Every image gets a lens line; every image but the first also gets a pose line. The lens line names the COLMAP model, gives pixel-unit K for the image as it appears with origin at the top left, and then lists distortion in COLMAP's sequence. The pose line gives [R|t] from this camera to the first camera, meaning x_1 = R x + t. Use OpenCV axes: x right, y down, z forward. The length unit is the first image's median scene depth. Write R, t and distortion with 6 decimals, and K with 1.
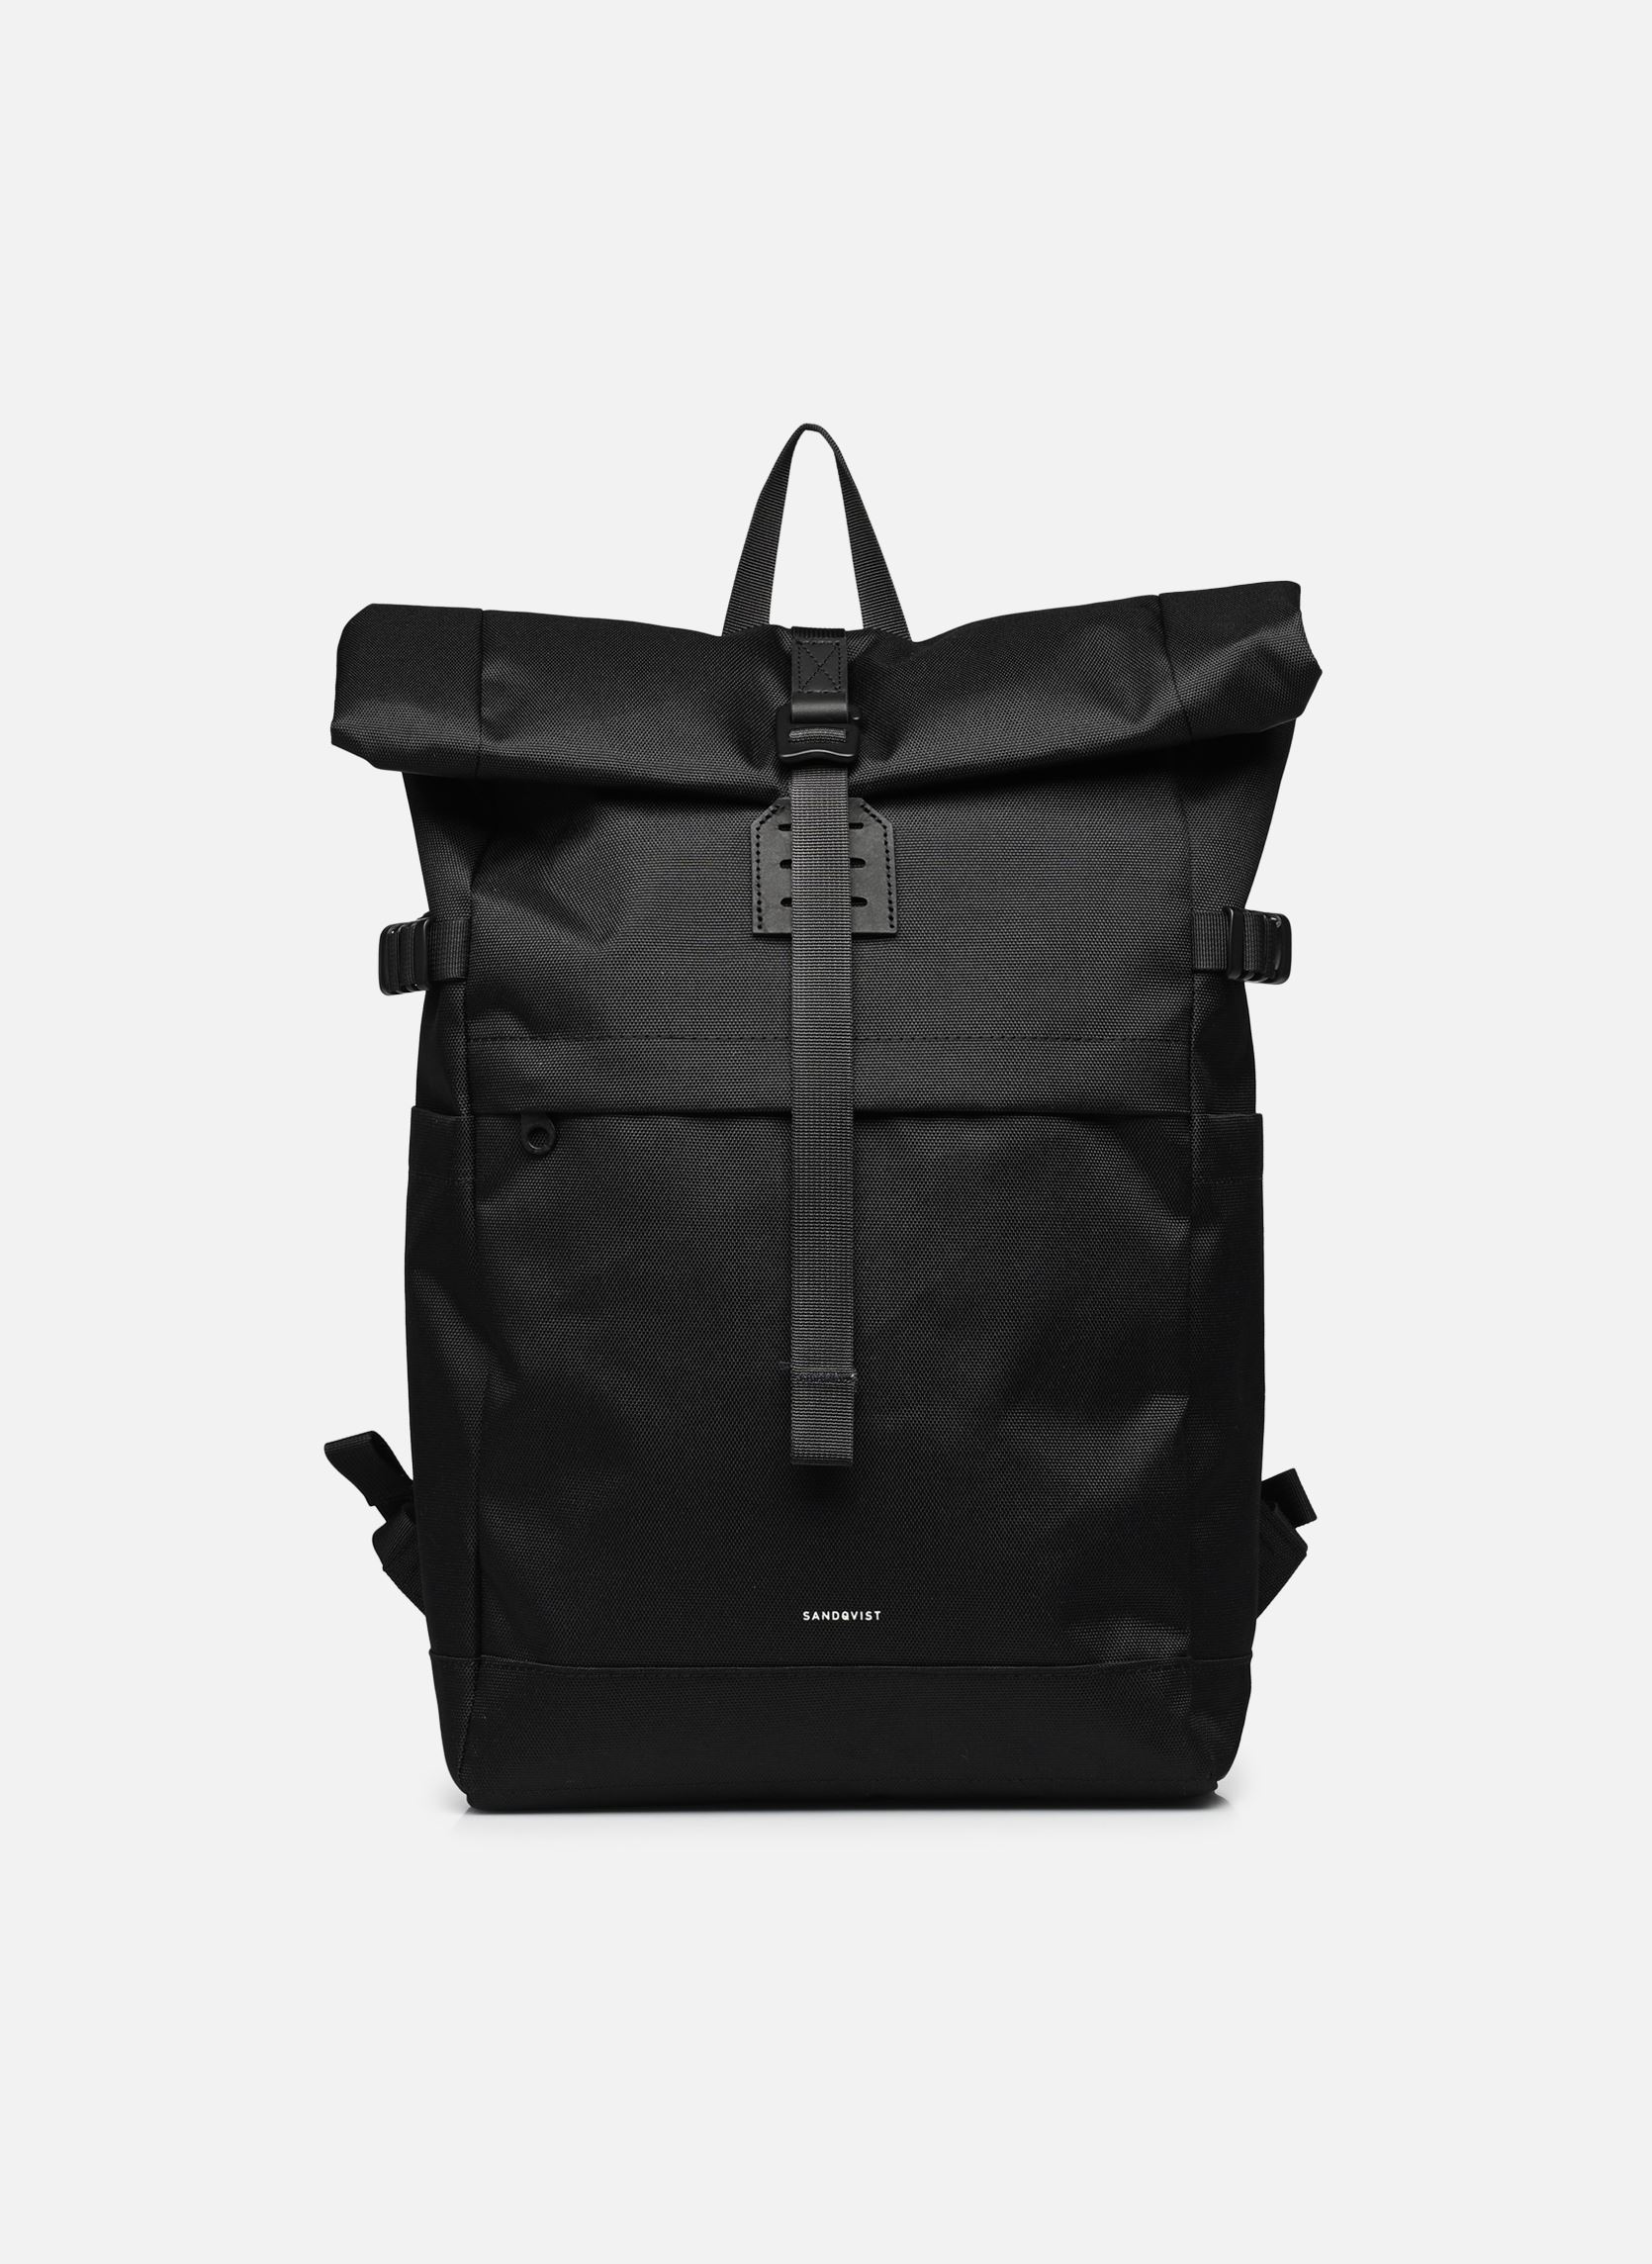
lens RADIAL K [[7387.4, 0, 830.9], [0, 7387.4, 1121.6], [0, 0, 1]] dist [0.823352, 0.000000]
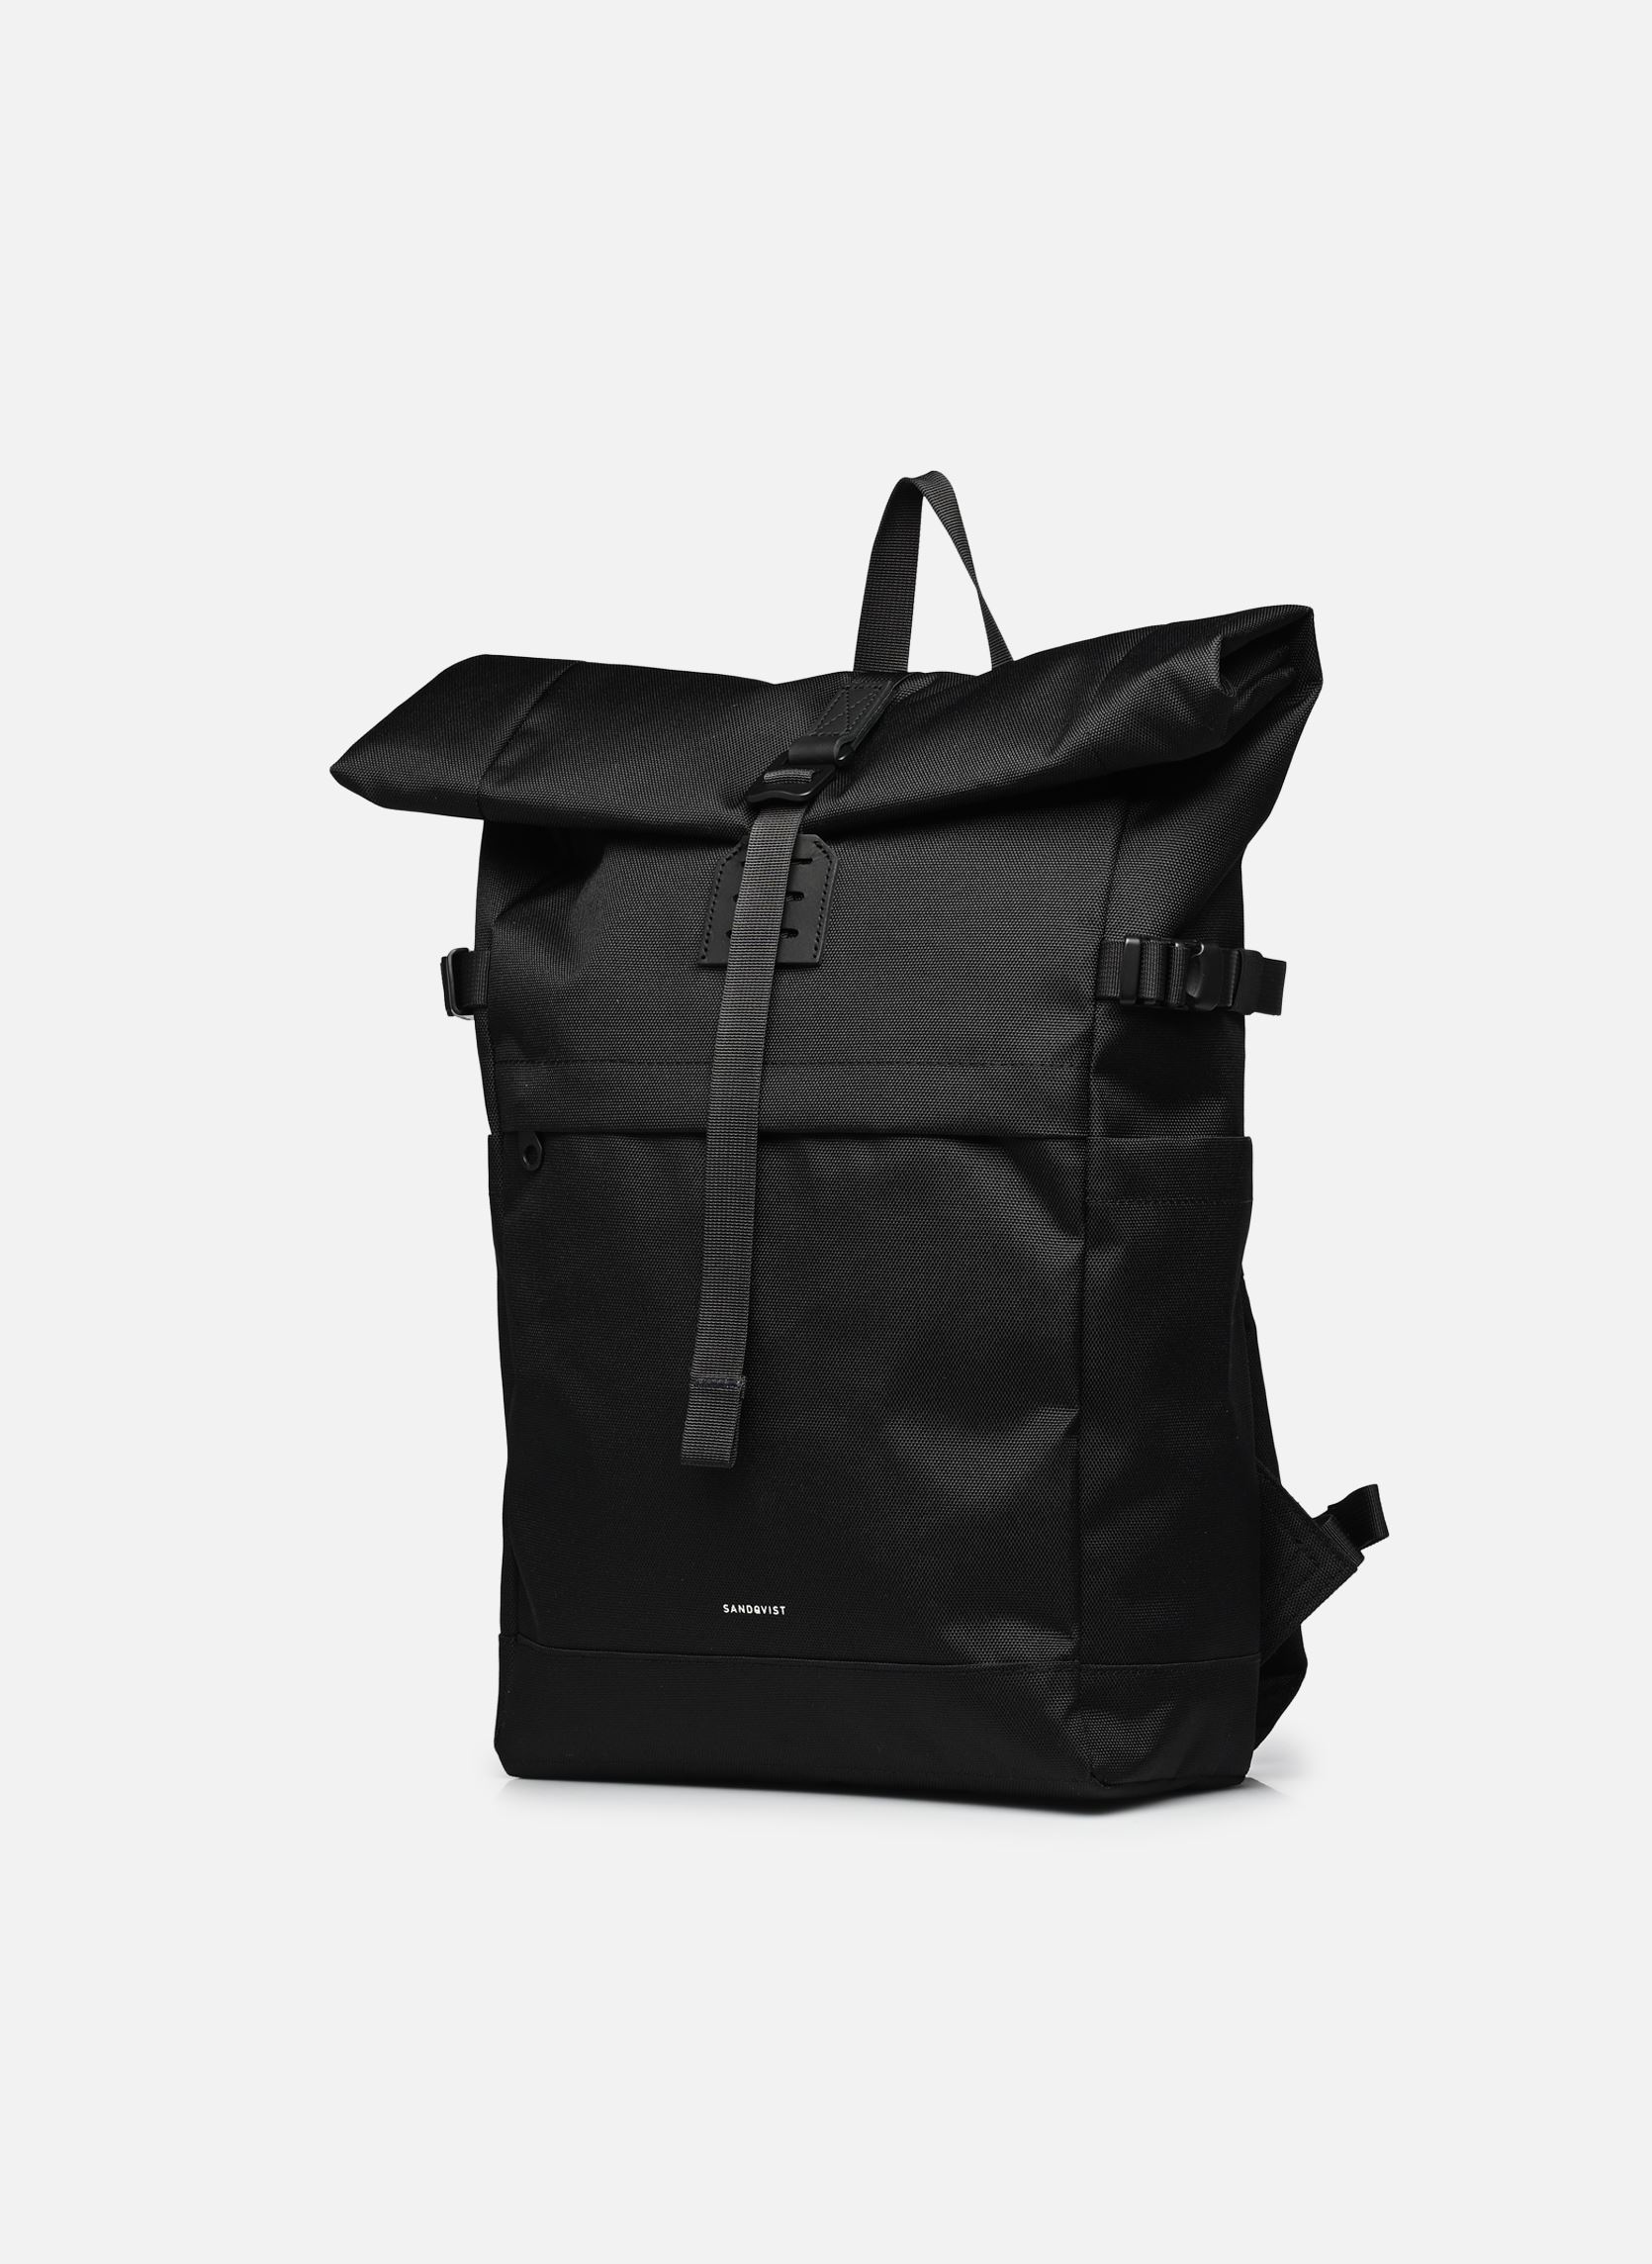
lens RADIAL K [[7387.4, 0, 828.2], [0, 7387.4, 1144.0], [0, 0, 1]] dist [0.823352, 0.000000]
pose [[0.887321, 0.004228, -0.461133, 0.494470], [-0.006392, 0.999975, -0.003131, 0.003582], [0.461108, 0.005726, 0.887325, 0.067979]]
